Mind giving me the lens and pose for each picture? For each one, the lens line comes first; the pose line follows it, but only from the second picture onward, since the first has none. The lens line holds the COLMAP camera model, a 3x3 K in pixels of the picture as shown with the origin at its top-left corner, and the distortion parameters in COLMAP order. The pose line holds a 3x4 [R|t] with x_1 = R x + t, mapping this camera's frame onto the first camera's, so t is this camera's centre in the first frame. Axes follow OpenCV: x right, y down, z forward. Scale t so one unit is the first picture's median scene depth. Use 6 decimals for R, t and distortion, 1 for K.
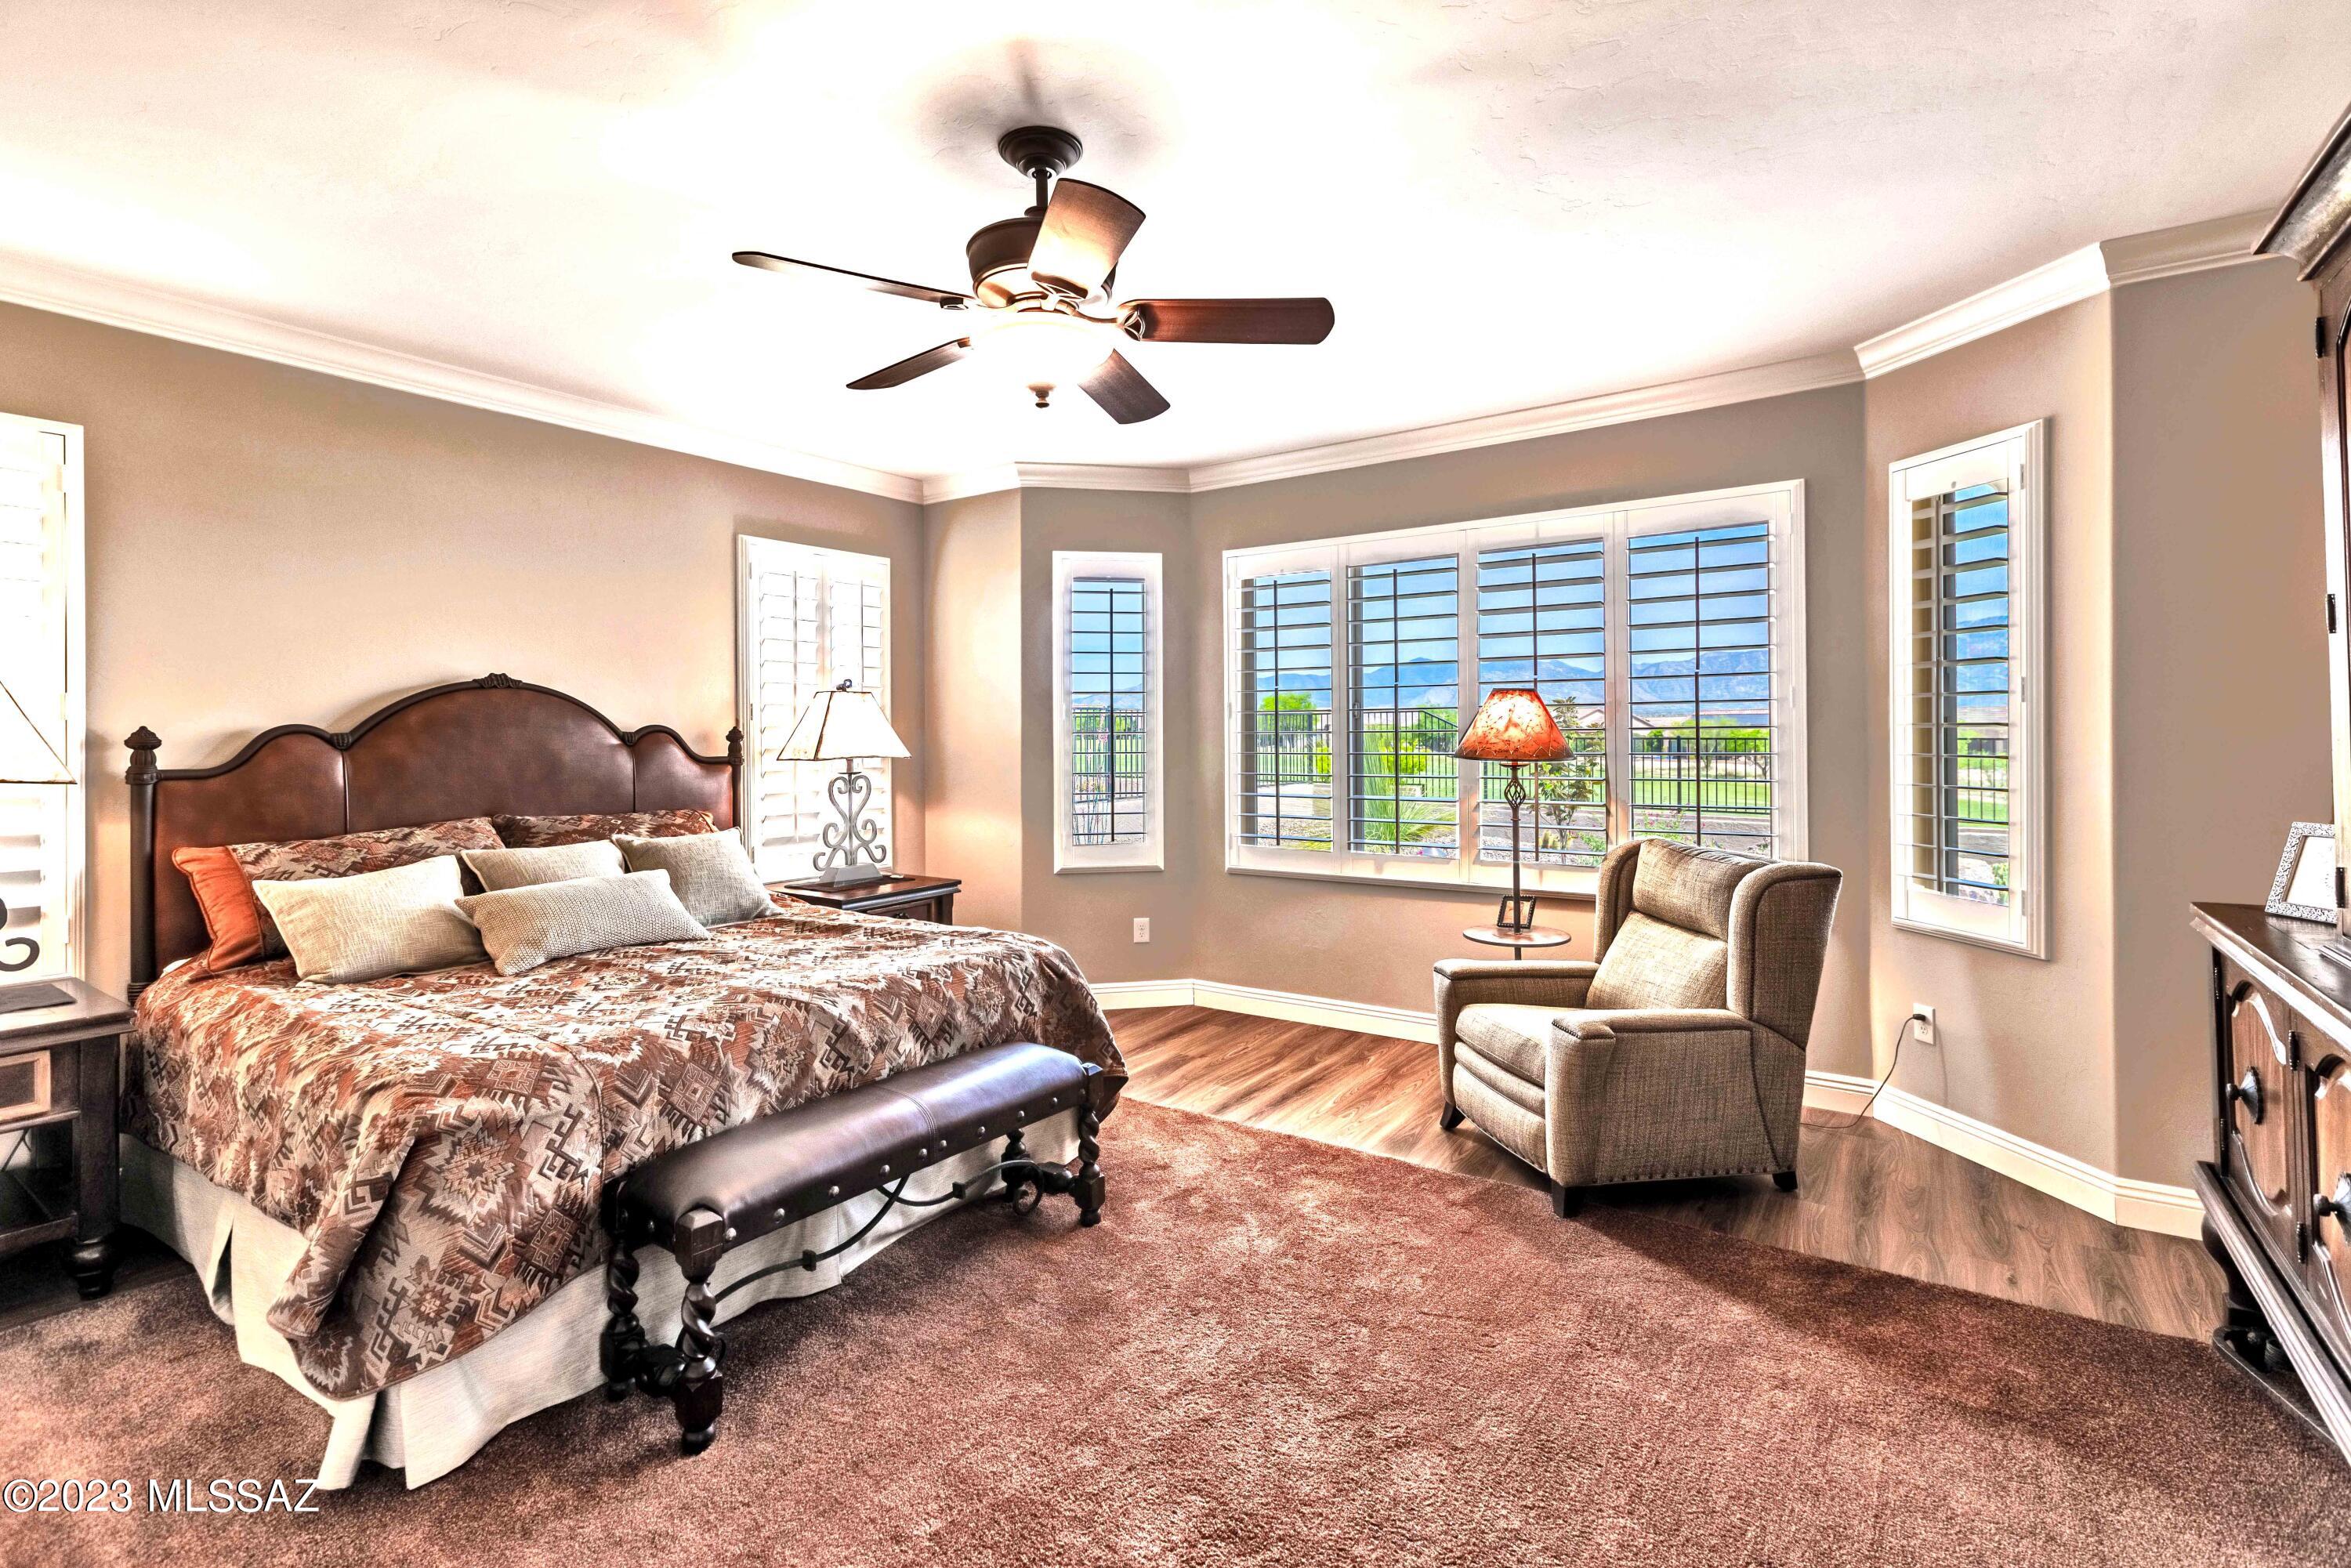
lens RADIAL K [[1104.5, 0, 1175.3], [0, 1104.5, 732.3], [0, 0, 1]] dist [0.008740, -0.002340]
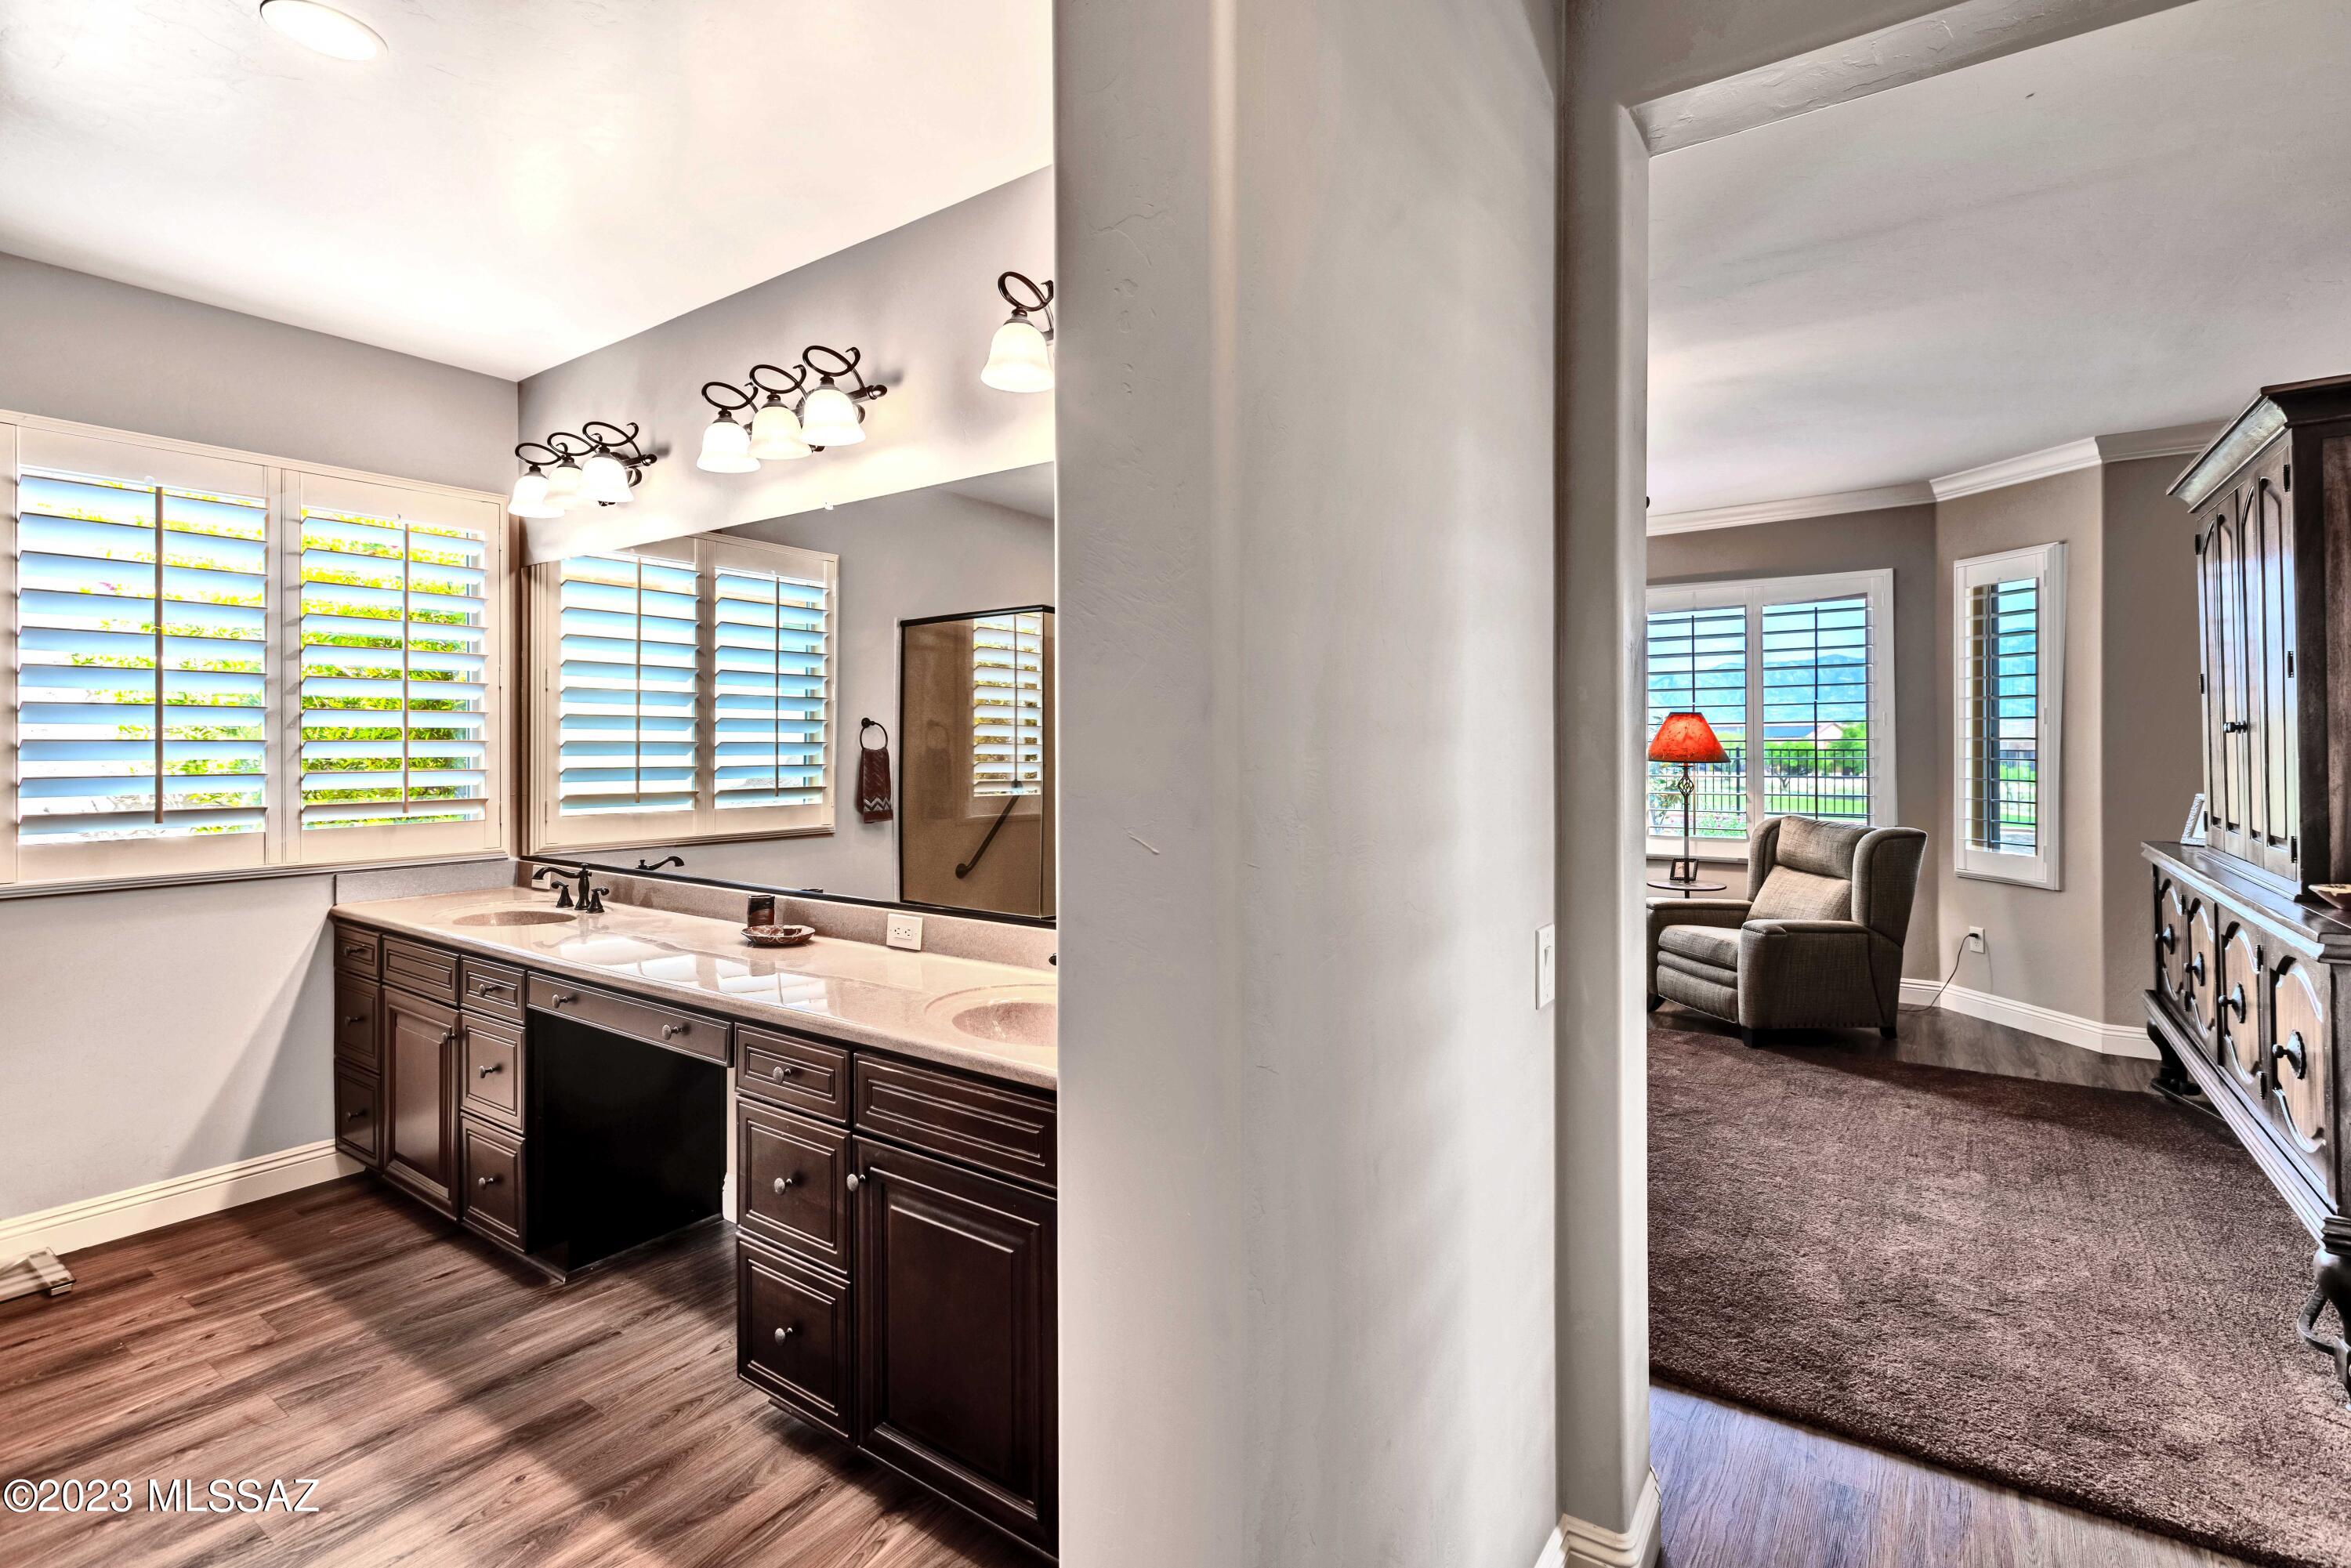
lens RADIAL K [[1104.5, 0, 1175.9], [0, 1104.5, 745.4], [0, 0, 1]] dist [0.008740, -0.002340]
pose [[0.999944, 0.002808, -0.010225, -0.411366], [-0.002785, 0.999993, 0.002311, 0.001922], [0.010231, -0.002283, 0.999945, -0.533227]]
